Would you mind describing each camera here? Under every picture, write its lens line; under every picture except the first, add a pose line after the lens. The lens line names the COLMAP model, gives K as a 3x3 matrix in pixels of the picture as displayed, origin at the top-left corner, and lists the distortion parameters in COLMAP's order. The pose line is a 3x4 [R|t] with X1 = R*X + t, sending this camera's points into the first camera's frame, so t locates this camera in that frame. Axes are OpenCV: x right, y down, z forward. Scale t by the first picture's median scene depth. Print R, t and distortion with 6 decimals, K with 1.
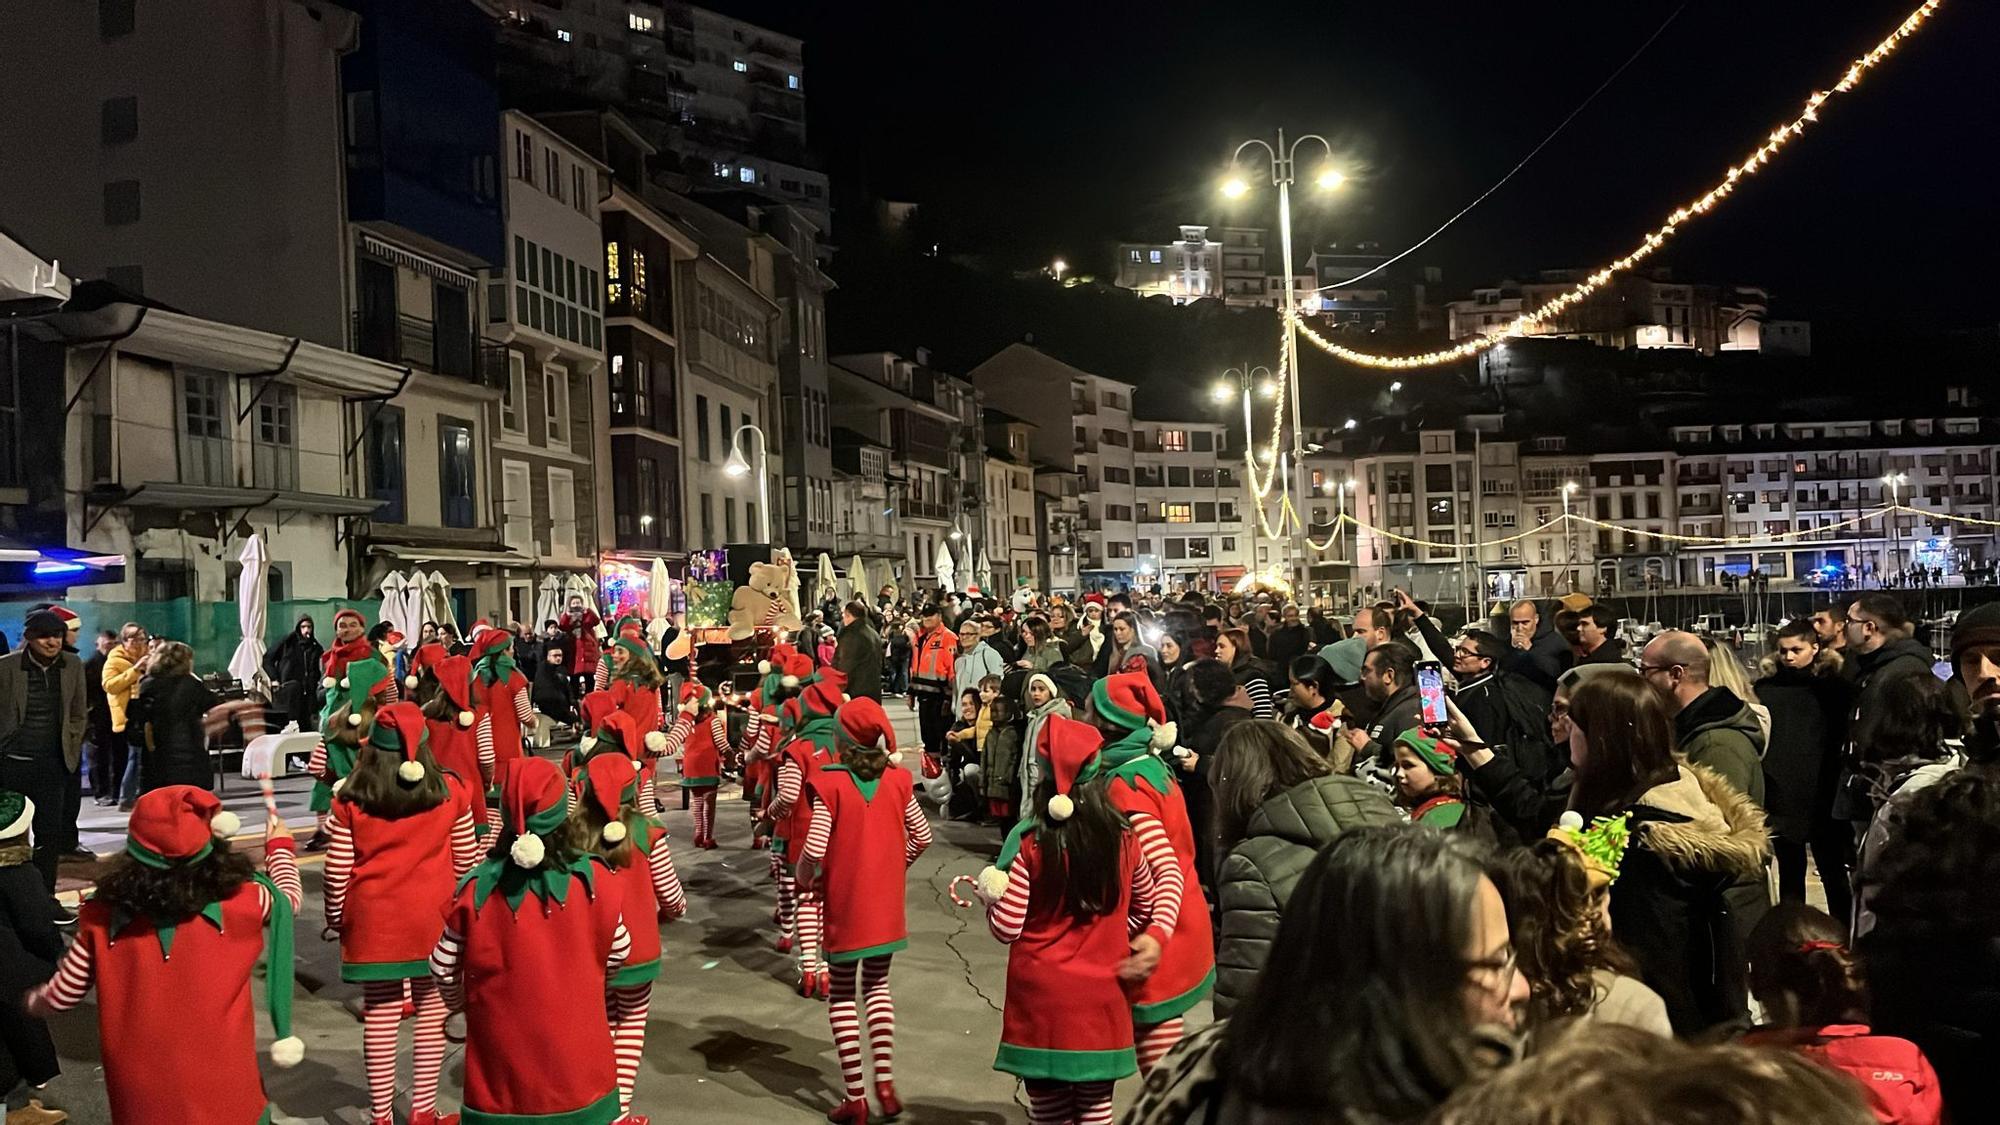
lens RADIAL K [[1597.5, 0, 1021.7], [0, 1597.5, 574.0], [0, 0, 1]] dist [0.056566, -0.063503]
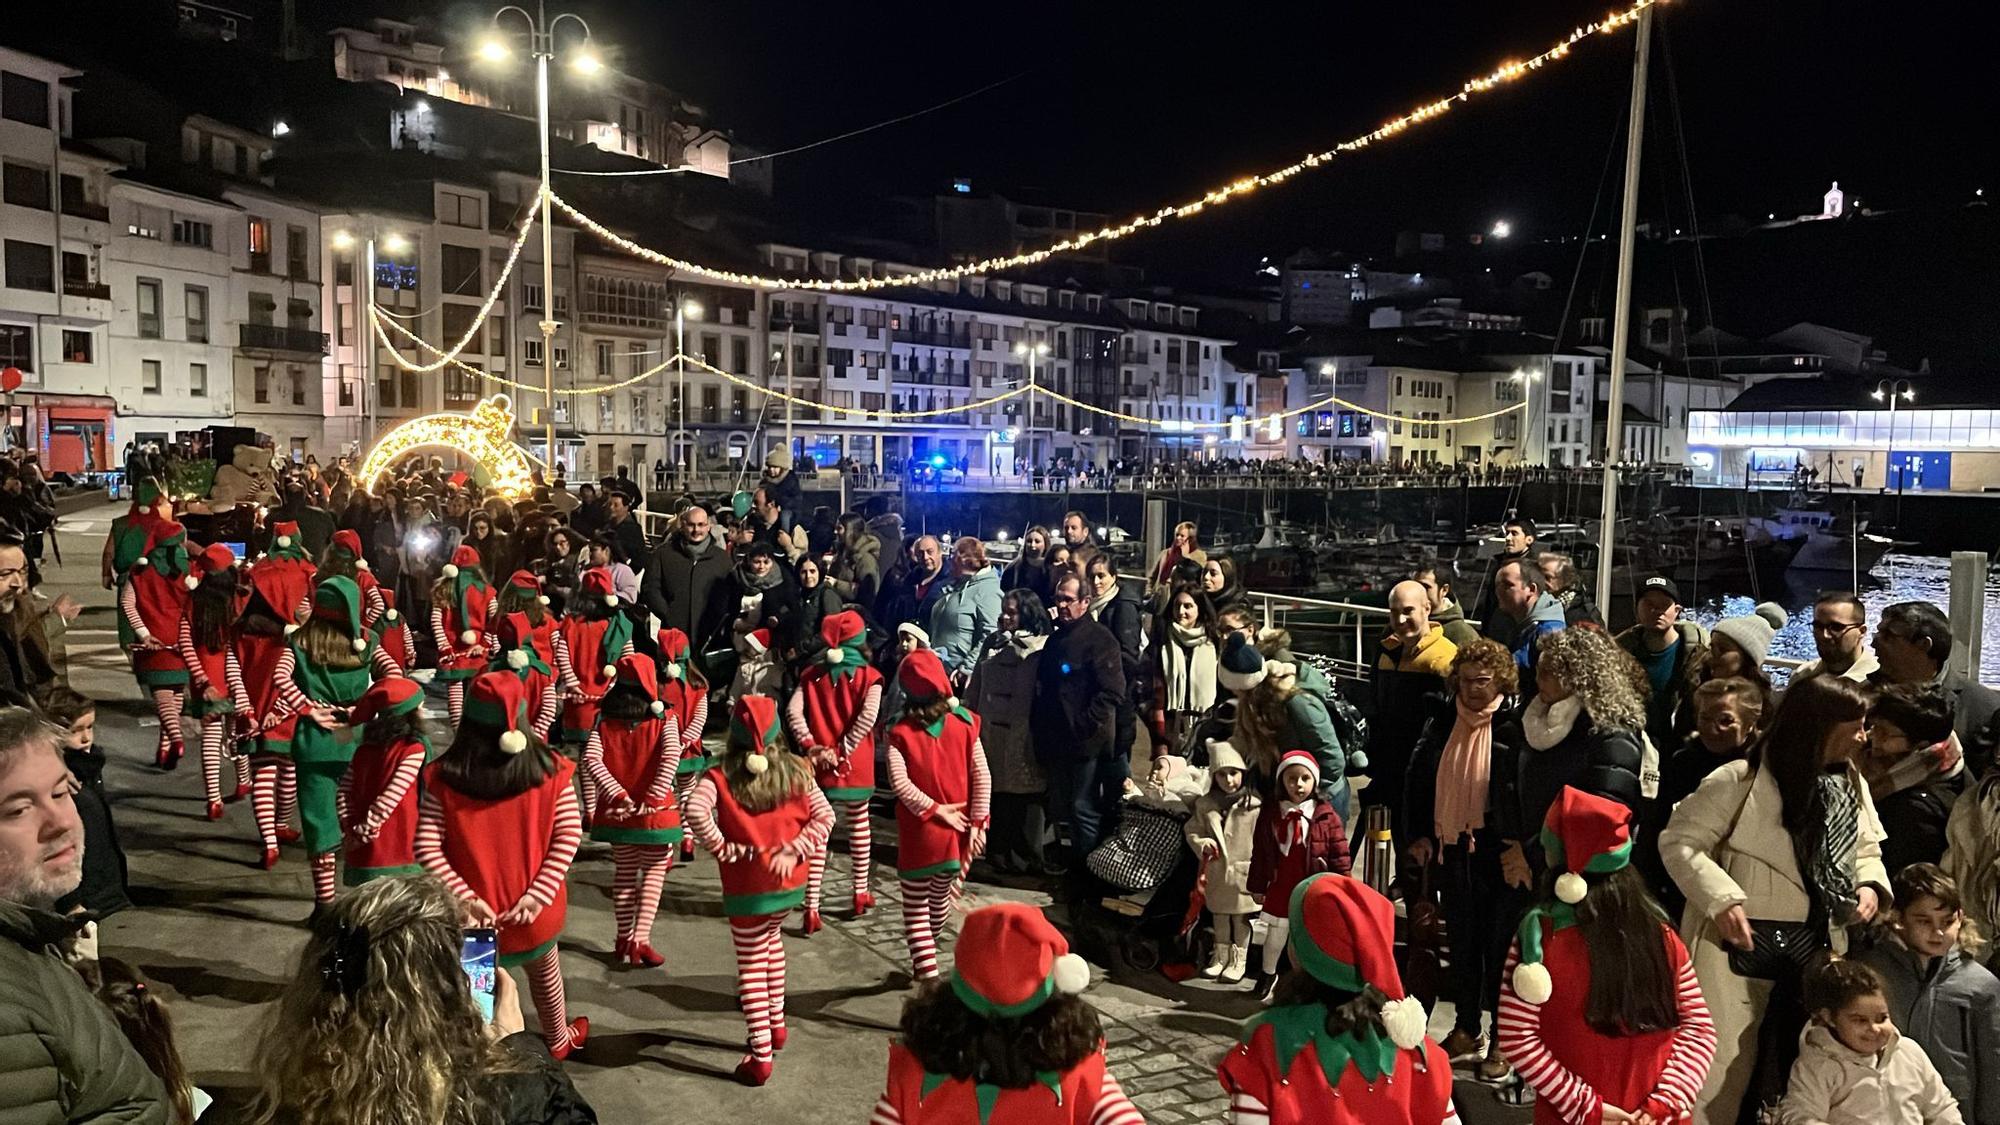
lens RADIAL K [[1597.5, 0, 994.8], [0, 1597.5, 571.5], [0, 0, 1]] dist [0.056566, -0.063503]
pose [[0.727638, 0.001532, 0.685960, 0.004158], [-0.057752, 0.996584, 0.059035, 0.002384], [-0.683526, -0.082571, 0.725241, 0.422266]]
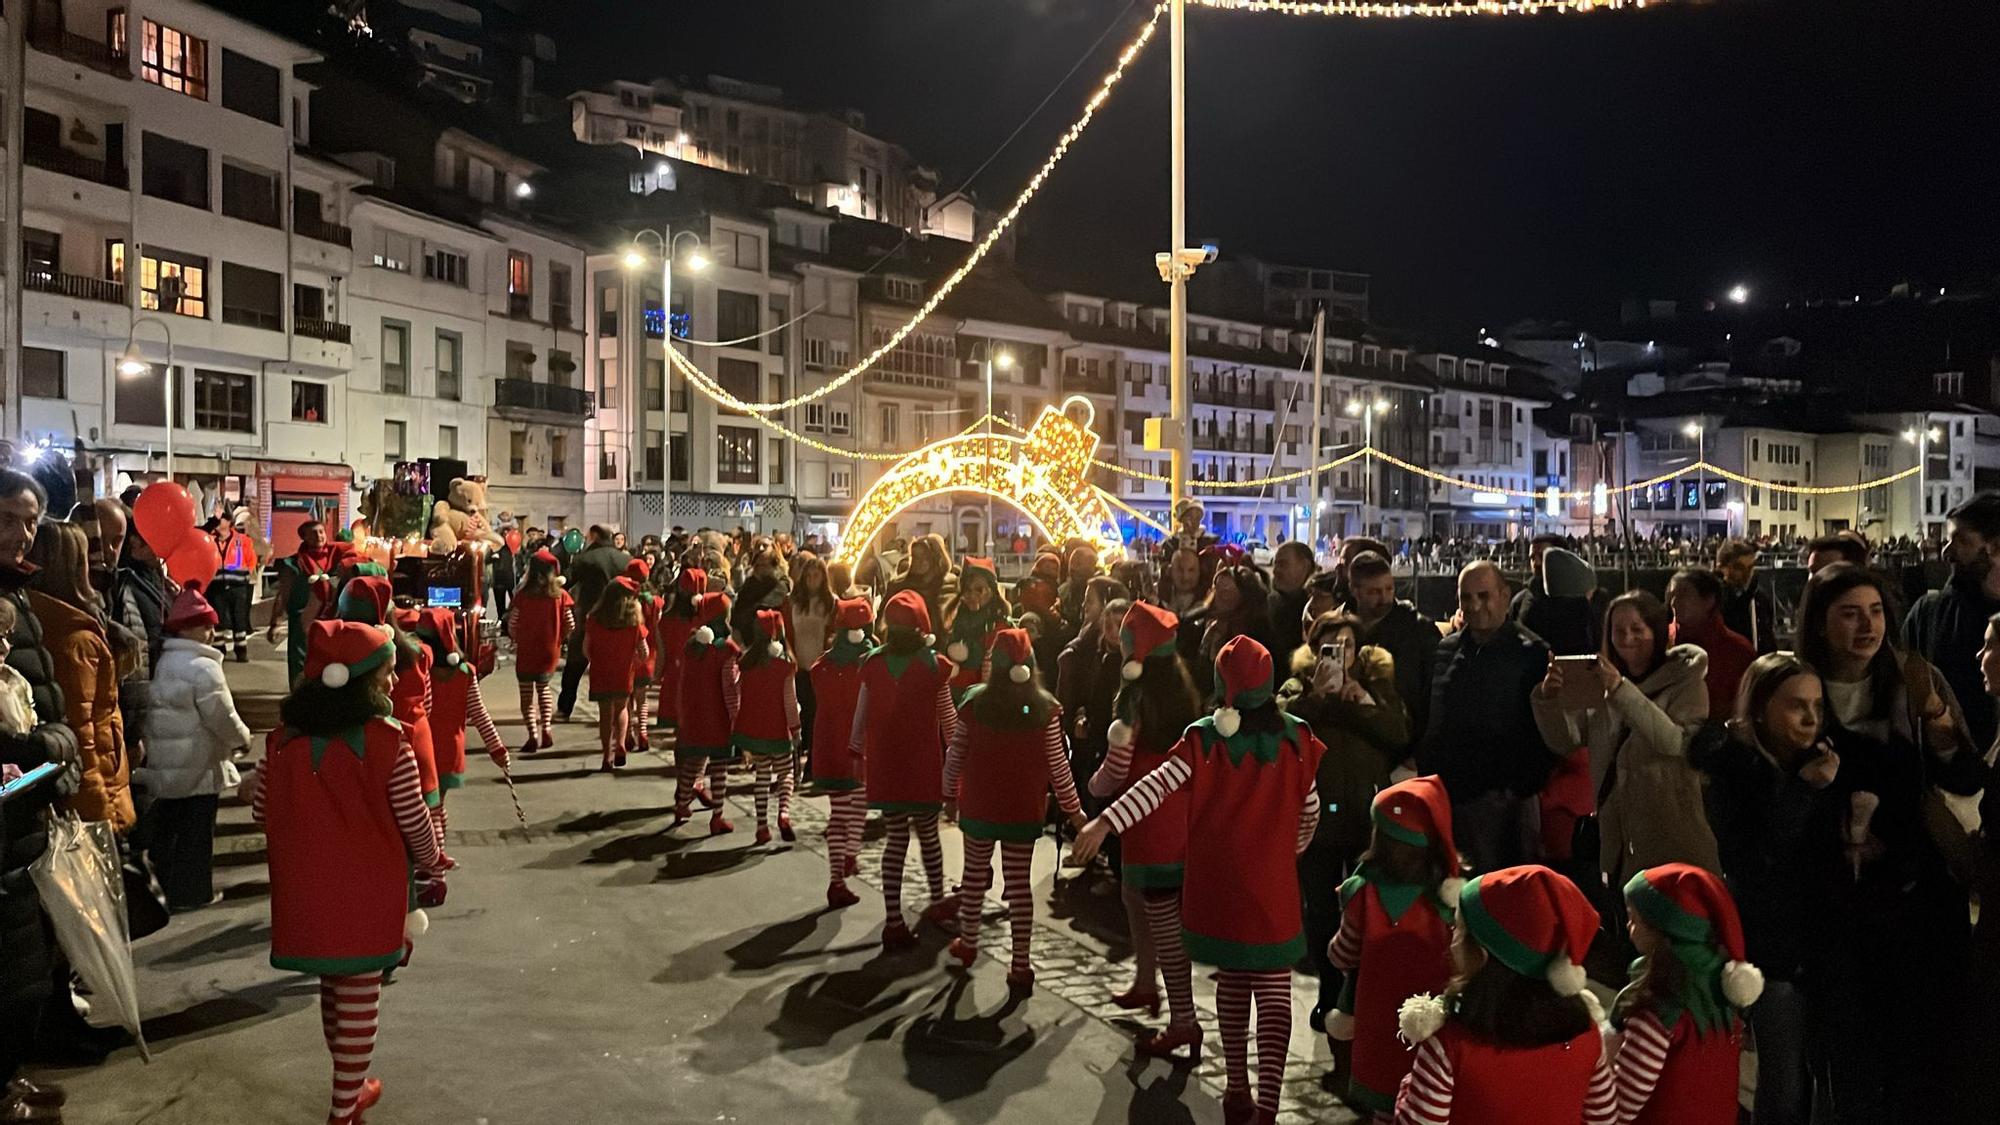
lens RADIAL K [[1597.5, 0, 1008.2], [0, 1597.5, 552.9], [0, 0, 1]] dist [0.056566, -0.063503]
pose [[0.794132, 0.039406, 0.606467, 0.030902], [-0.050222, 0.998738, 0.000869, 0.006157], [-0.605667, -0.031148, 0.795108, 0.533519]]
